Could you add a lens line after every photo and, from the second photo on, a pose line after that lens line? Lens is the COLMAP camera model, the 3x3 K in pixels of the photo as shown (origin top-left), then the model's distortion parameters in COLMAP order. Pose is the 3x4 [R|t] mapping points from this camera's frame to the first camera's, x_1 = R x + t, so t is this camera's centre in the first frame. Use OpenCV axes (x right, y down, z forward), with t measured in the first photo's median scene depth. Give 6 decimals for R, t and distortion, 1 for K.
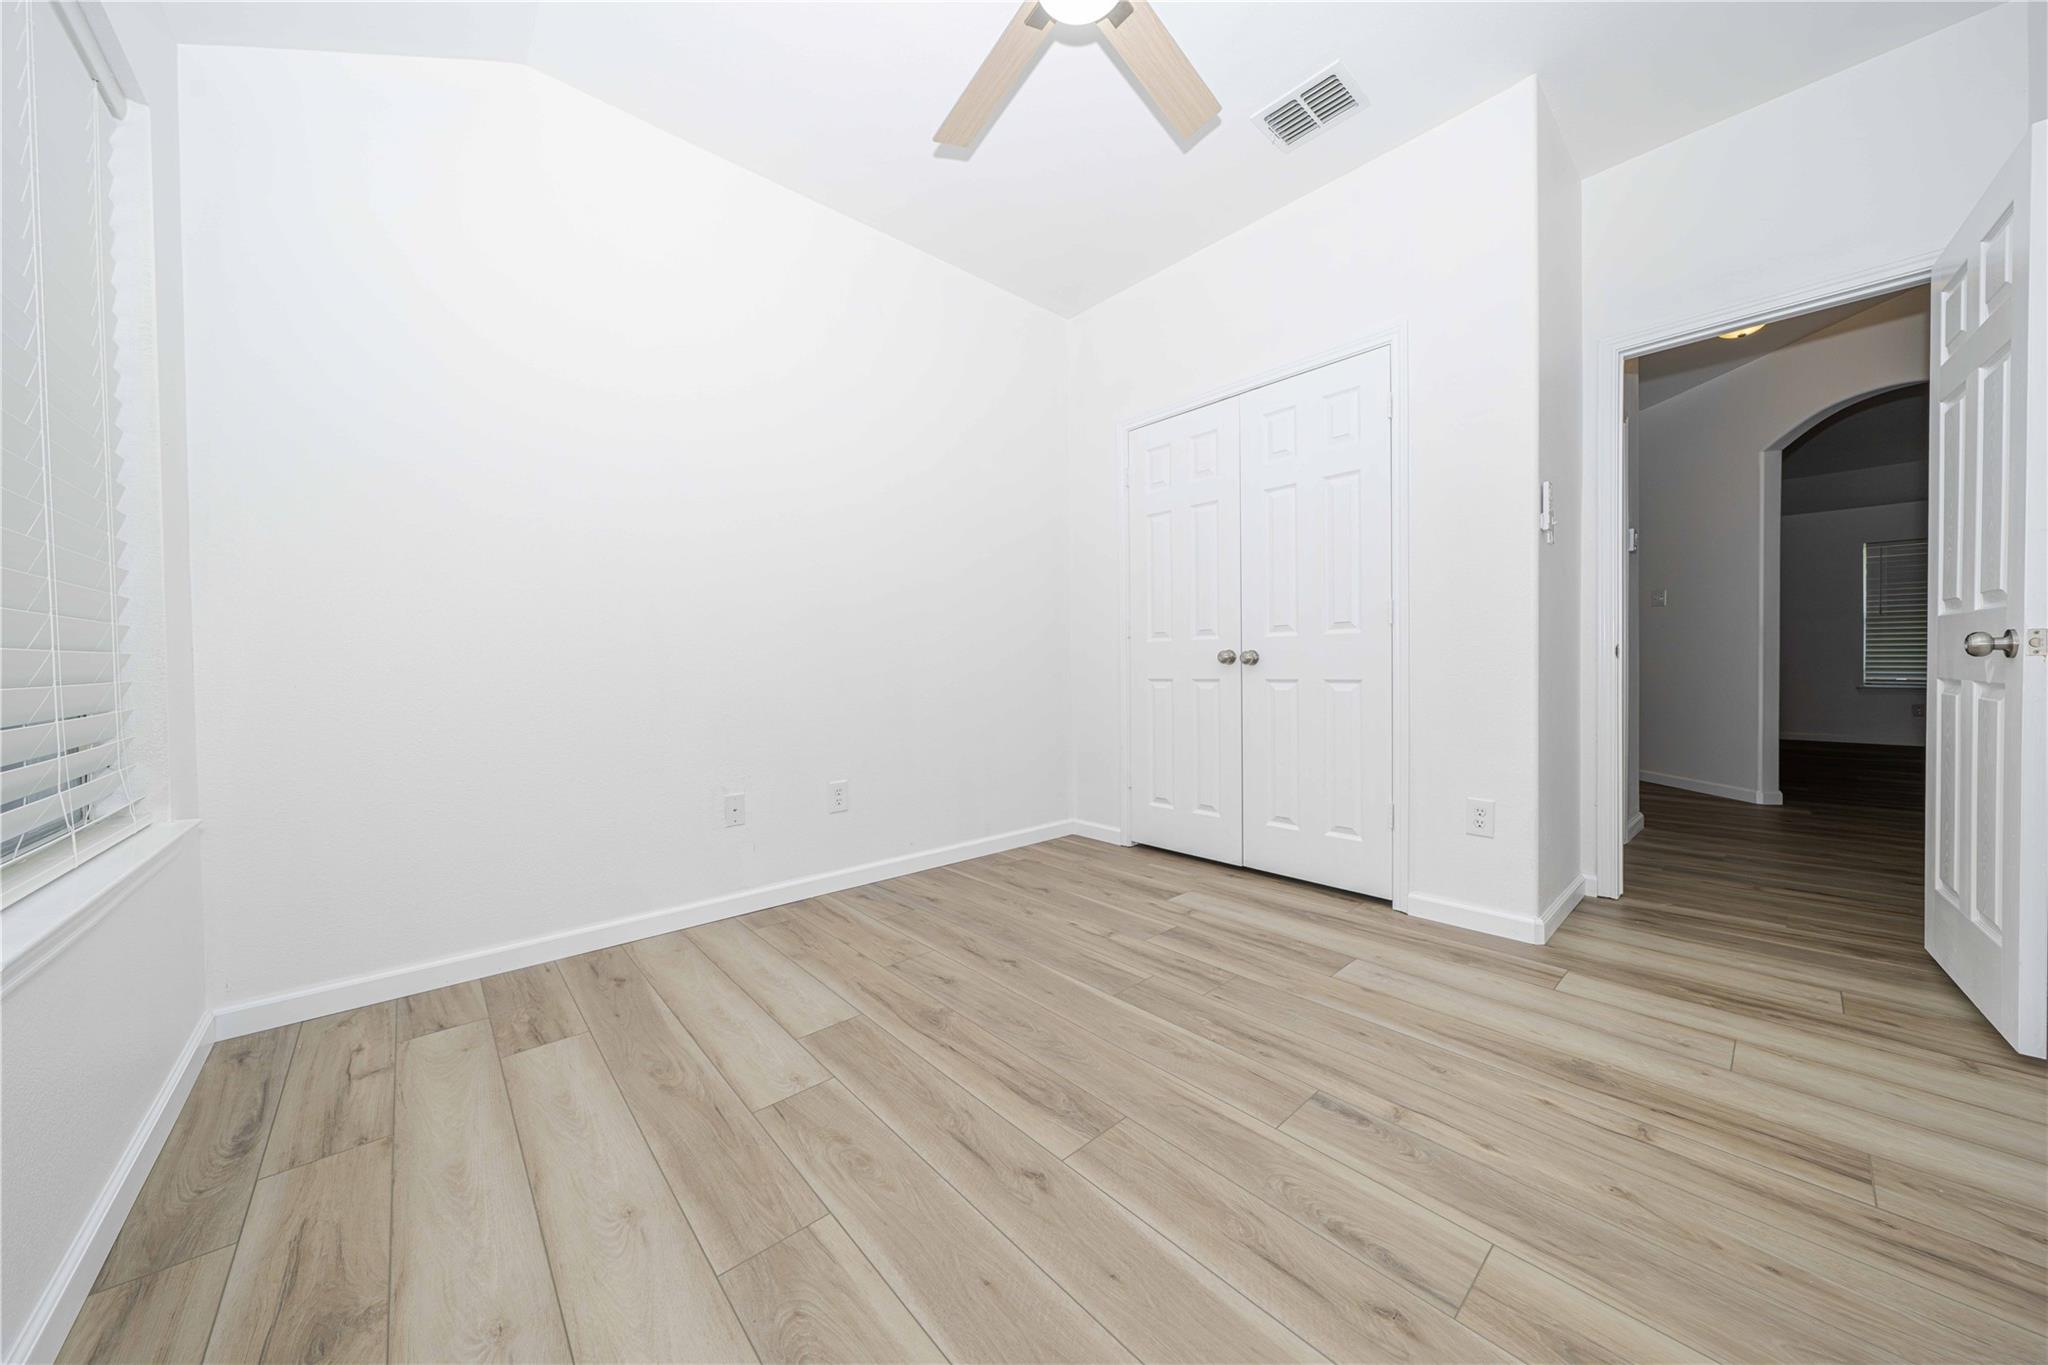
lens RADIAL K [[695.0, 0, 1013.3], [0, 695.0, 678.3], [0, 0, 1]] dist [-0.003965, 0.000900]
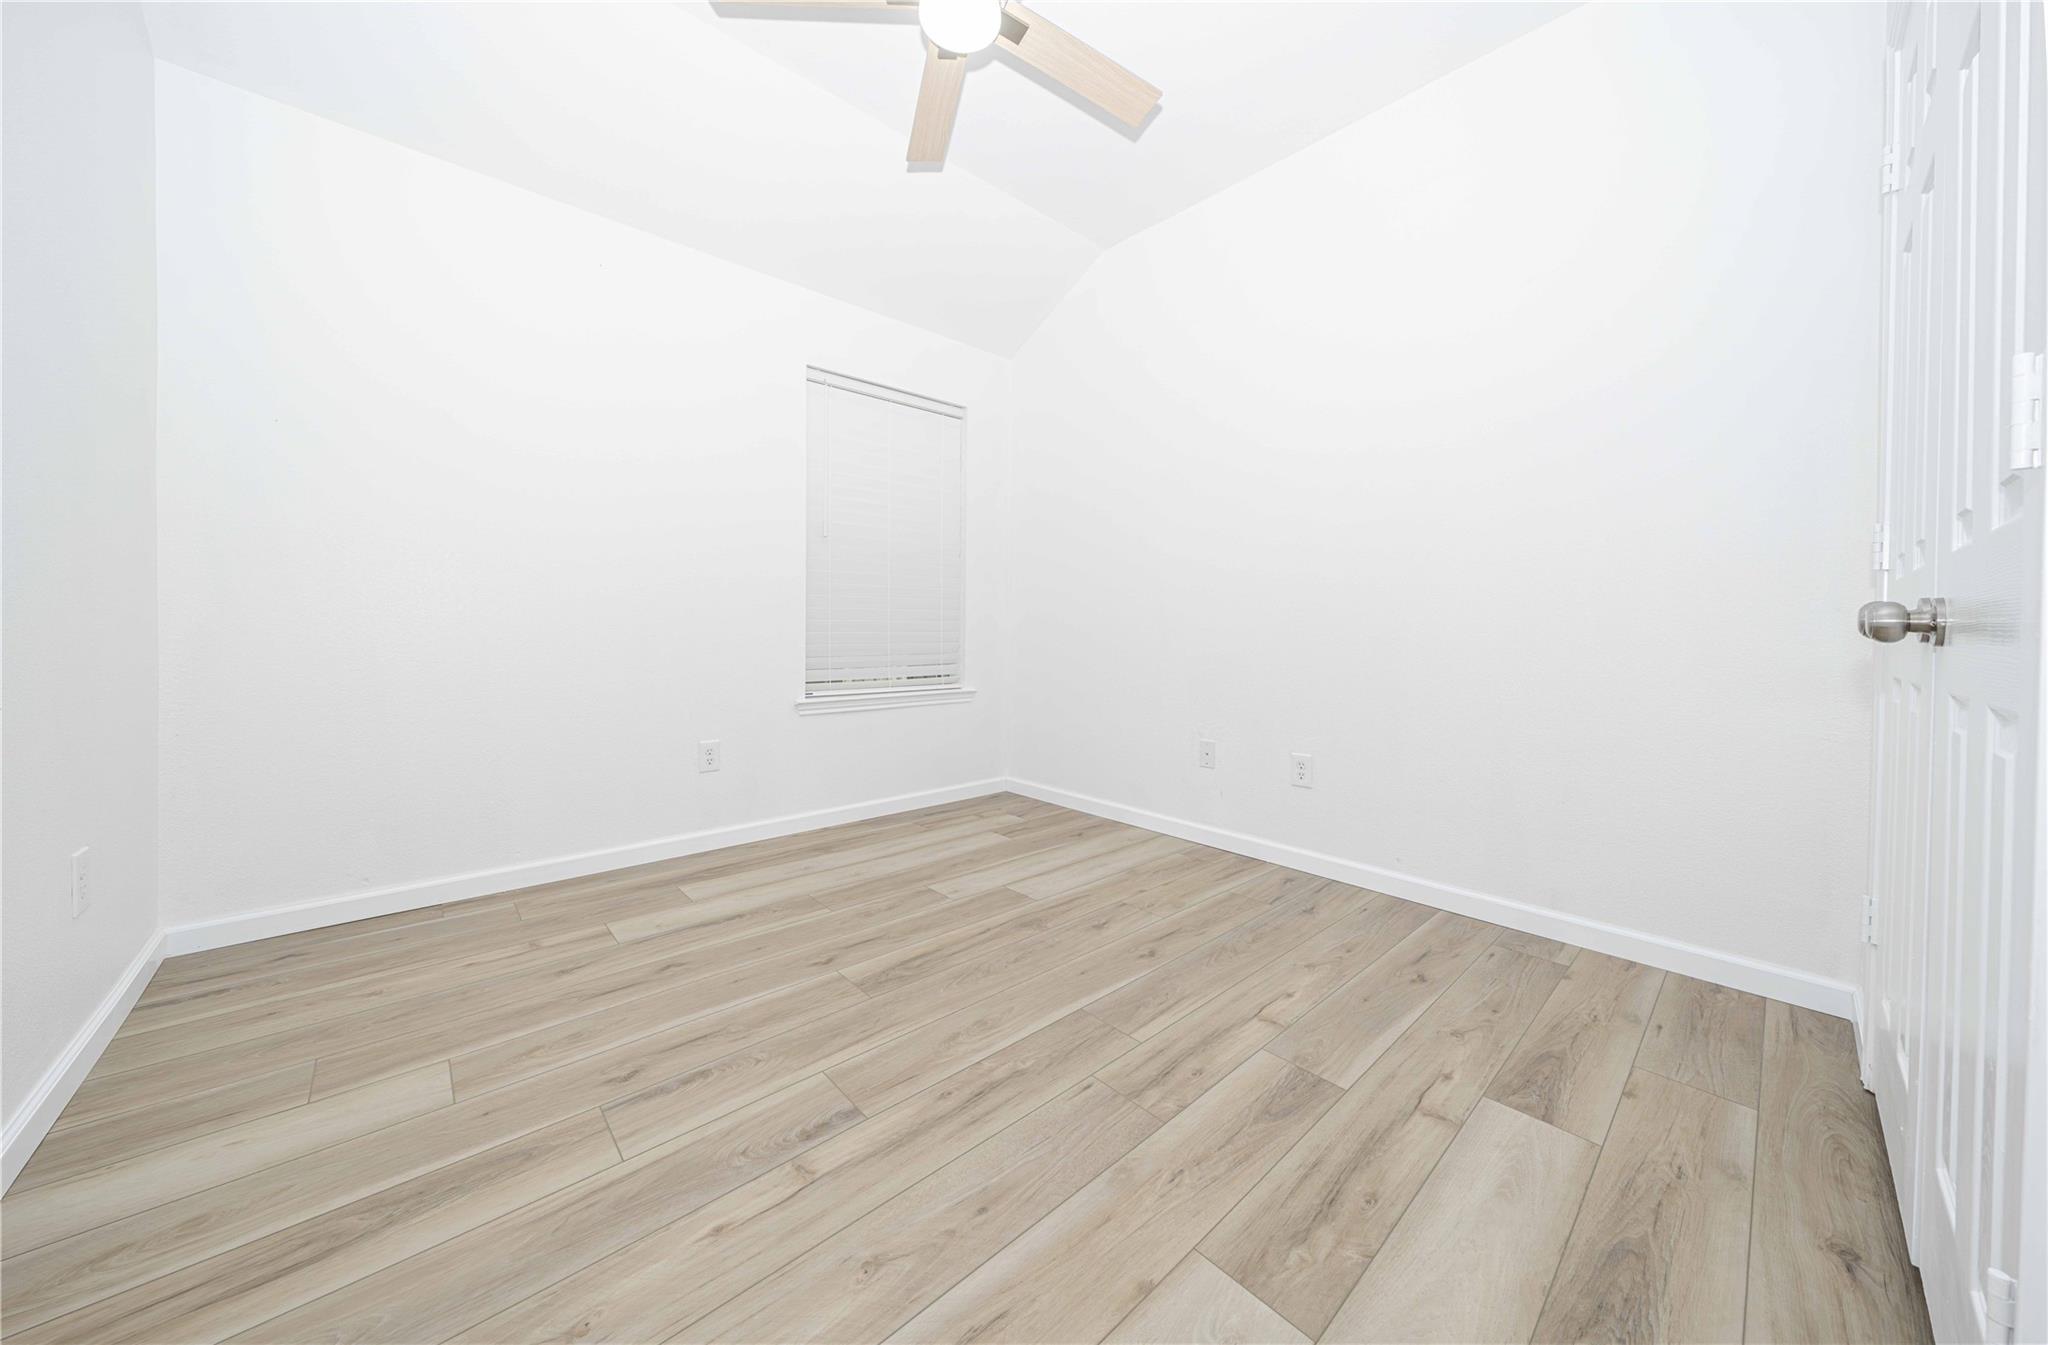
lens RADIAL K [[695.0, 0, 1032.8], [0, 695.0, 630.6], [0, 0, 1]] dist [-0.003965, 0.000900]
pose [[0.021844, 0.012292, -0.999686, 1.064160], [-0.029922, 0.999485, 0.011635, -0.031937], [0.999314, 0.029658, 0.022201, 0.948429]]
